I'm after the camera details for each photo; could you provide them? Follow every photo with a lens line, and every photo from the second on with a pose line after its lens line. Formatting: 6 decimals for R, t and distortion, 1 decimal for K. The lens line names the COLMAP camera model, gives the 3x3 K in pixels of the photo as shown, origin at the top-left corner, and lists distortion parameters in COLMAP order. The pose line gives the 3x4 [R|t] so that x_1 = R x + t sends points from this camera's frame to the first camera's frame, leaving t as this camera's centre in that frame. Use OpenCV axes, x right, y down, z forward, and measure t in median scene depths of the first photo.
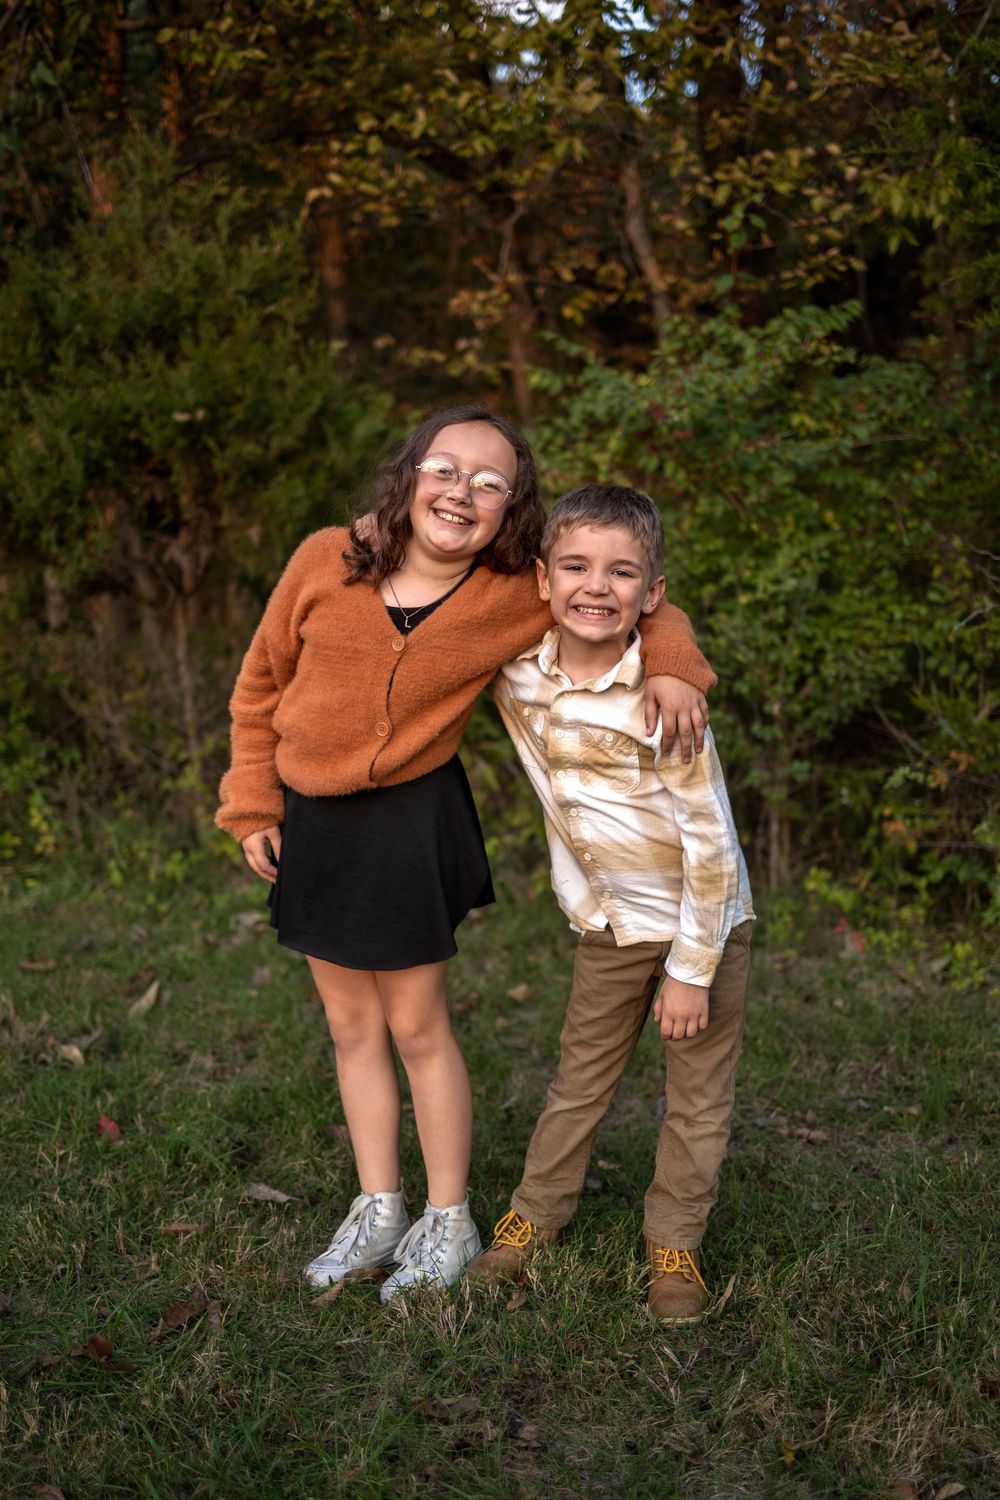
lens RADIAL K [[1563.3, 0, 499.9], [0, 1563.3, 749.3], [0, 0, 1]] dist [-0.004452, 0.000000]
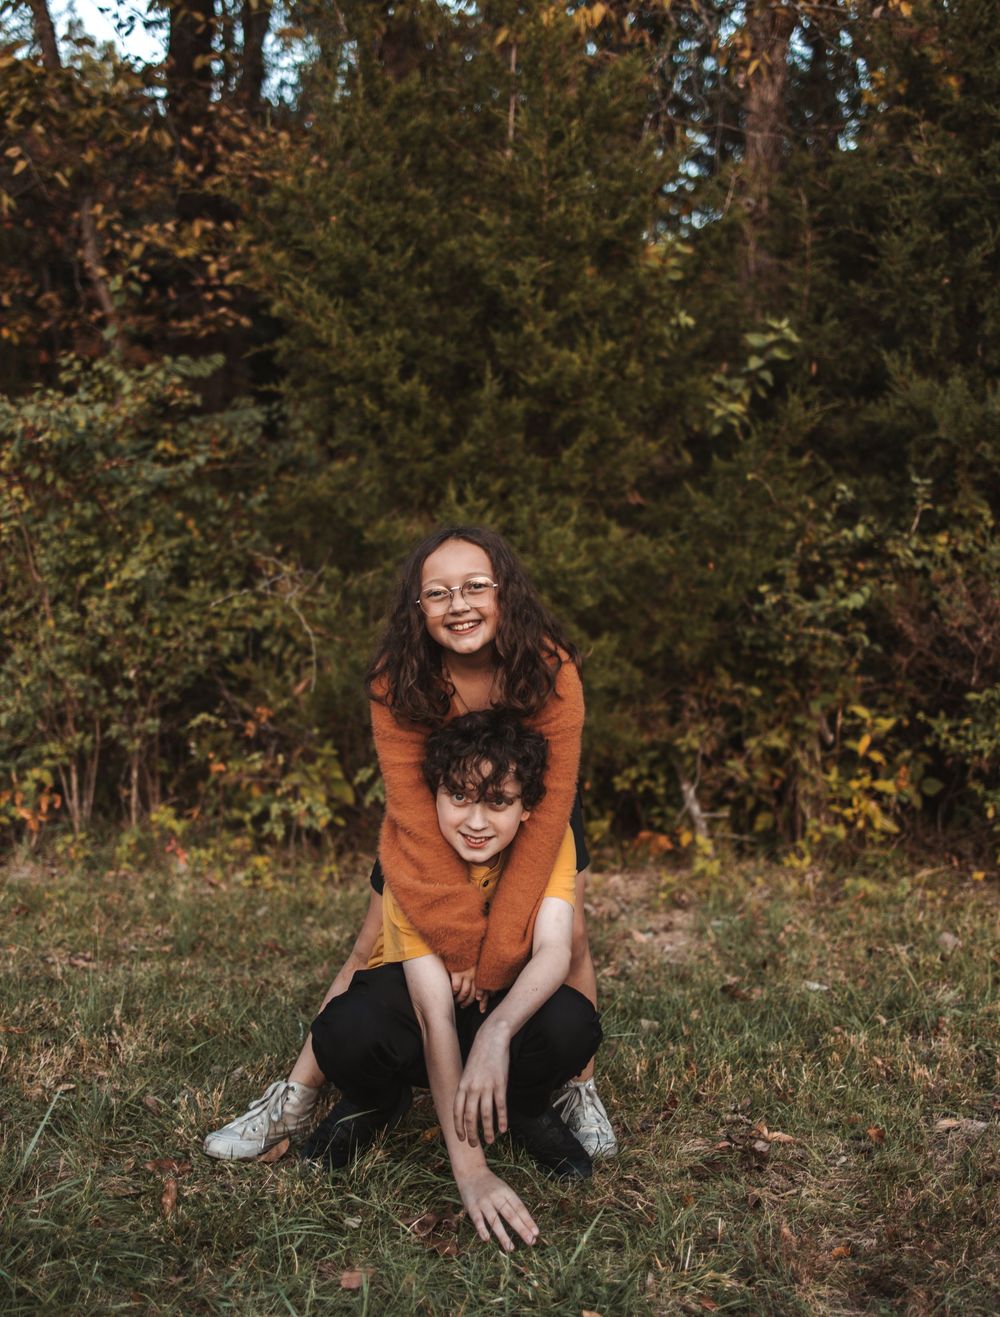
lens RADIAL K [[1568.4, 0, 496.0], [0, 1568.4, 622.4], [0, 0, 1]] dist [-0.003827, 0.000000]
pose [[0.949797, 0.039786, 0.310326, 0.061775], [-0.012366, 0.995880, -0.089832, 0.040303], [-0.312622, 0.081485, 0.946376, -0.265381]]
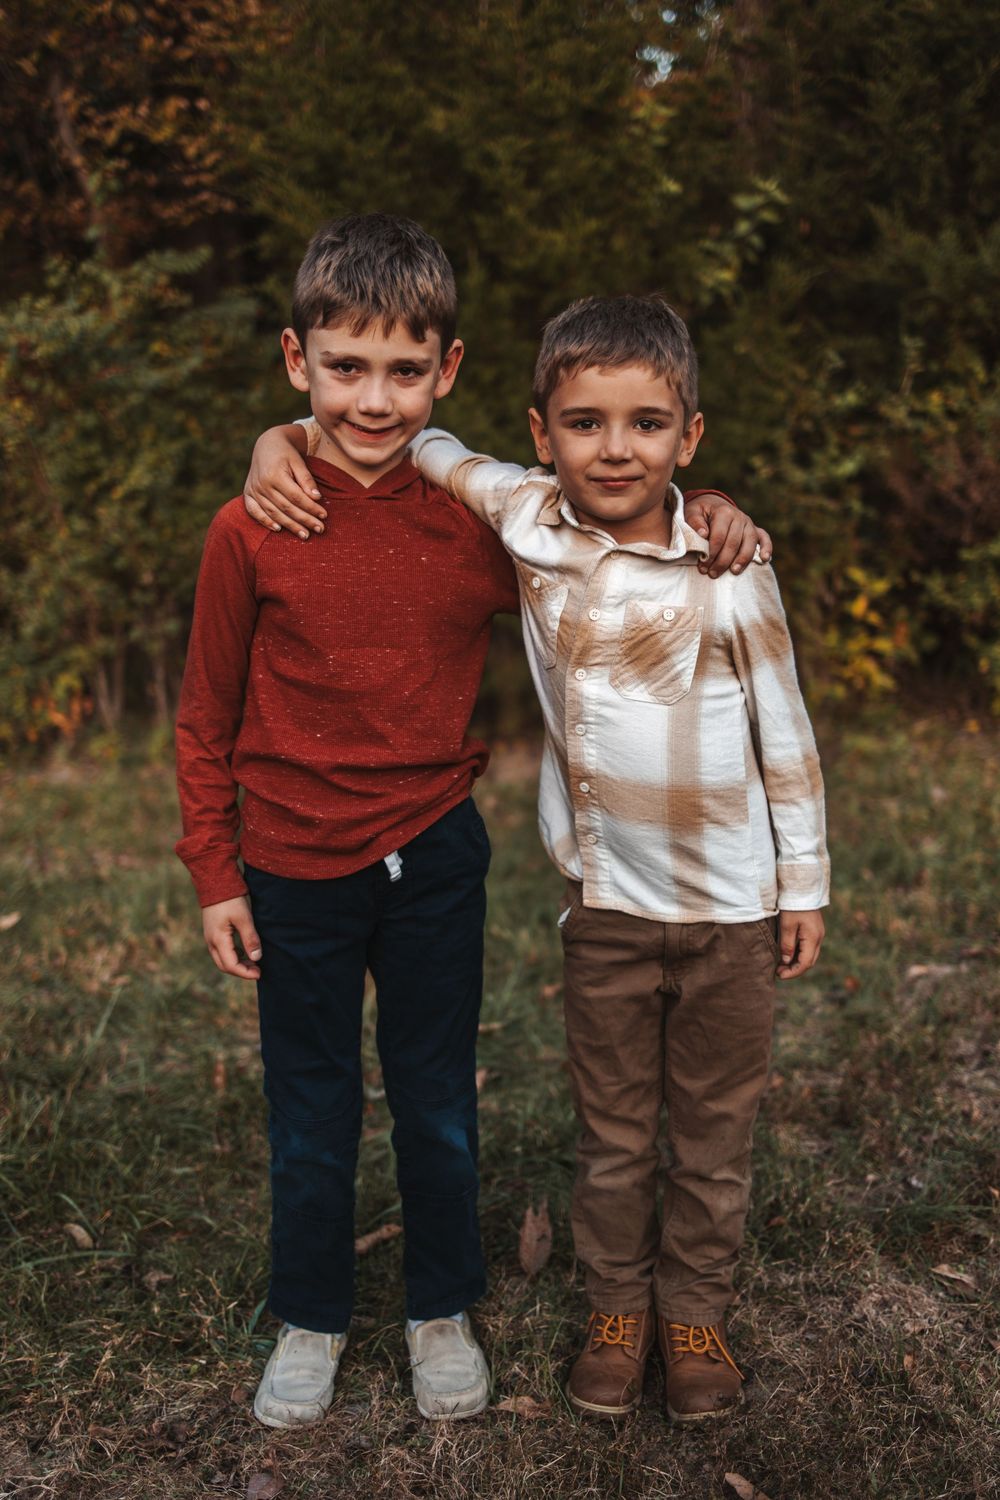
lens RADIAL K [[1563.3, 0, 497.8], [0, 1563.3, 748.3], [0, 0, 1]] dist [-0.004452, 0.000000]
pose [[0.953230, -0.066781, 0.294775, 0.062024], [0.044704, 0.995710, 0.081015, 0.020744], [-0.298920, -0.064048, 0.952126, -0.304895]]
